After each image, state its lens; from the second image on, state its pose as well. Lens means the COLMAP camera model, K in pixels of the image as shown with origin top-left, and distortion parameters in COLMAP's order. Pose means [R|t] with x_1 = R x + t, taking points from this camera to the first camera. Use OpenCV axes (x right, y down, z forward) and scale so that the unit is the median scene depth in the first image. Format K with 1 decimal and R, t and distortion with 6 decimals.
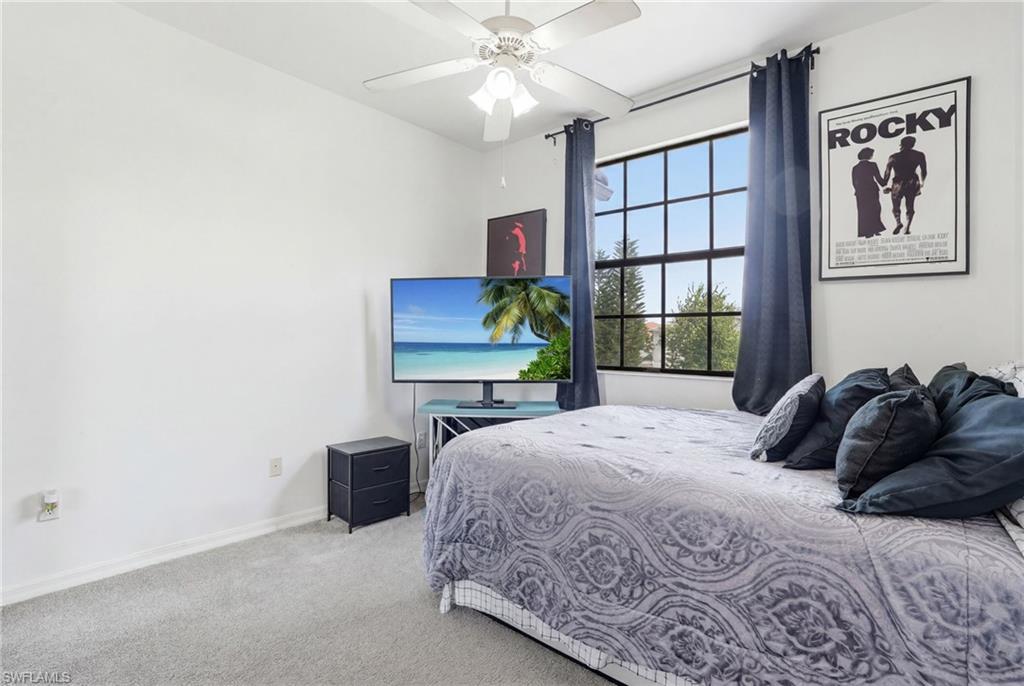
lens RADIAL K [[477.3, 0, 509.4], [0, 477.3, 329.1], [0, 0, 1]] dist [-0.076420, 0.030252]
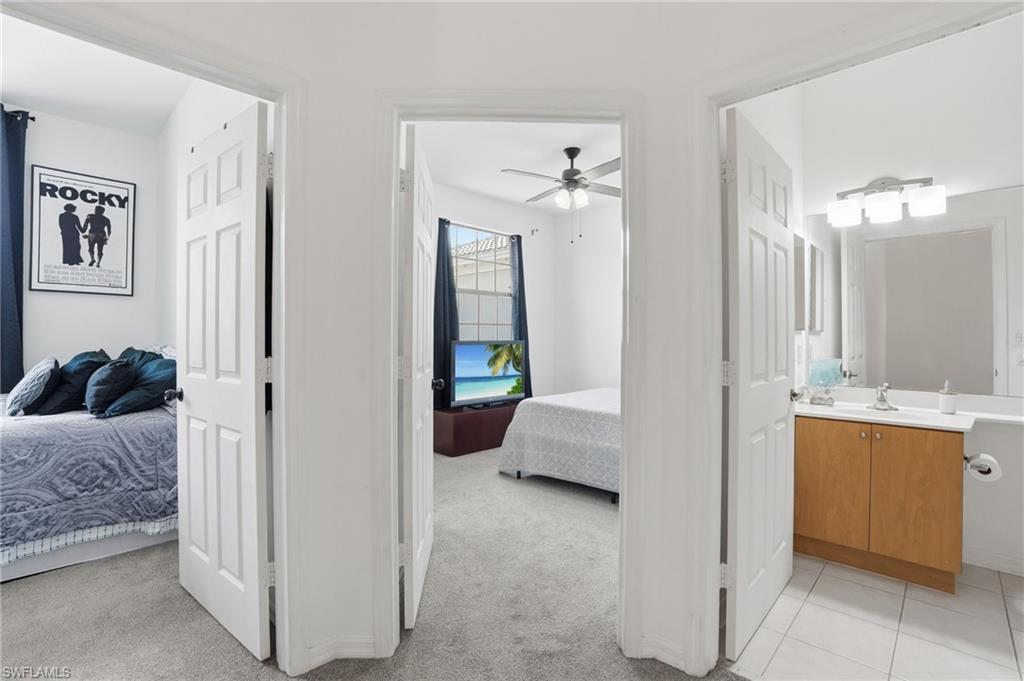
lens RADIAL K [[471.8, 0, 512.0], [0, 471.8, 340.5], [0, 0, 1]] dist [-0.001425, 0.000109]
pose [[0.042835, -0.023790, 0.998799, -0.718234], [-0.019022, 0.999516, 0.024623, -0.022476], [-0.998901, -0.020054, 0.042362, -0.515227]]
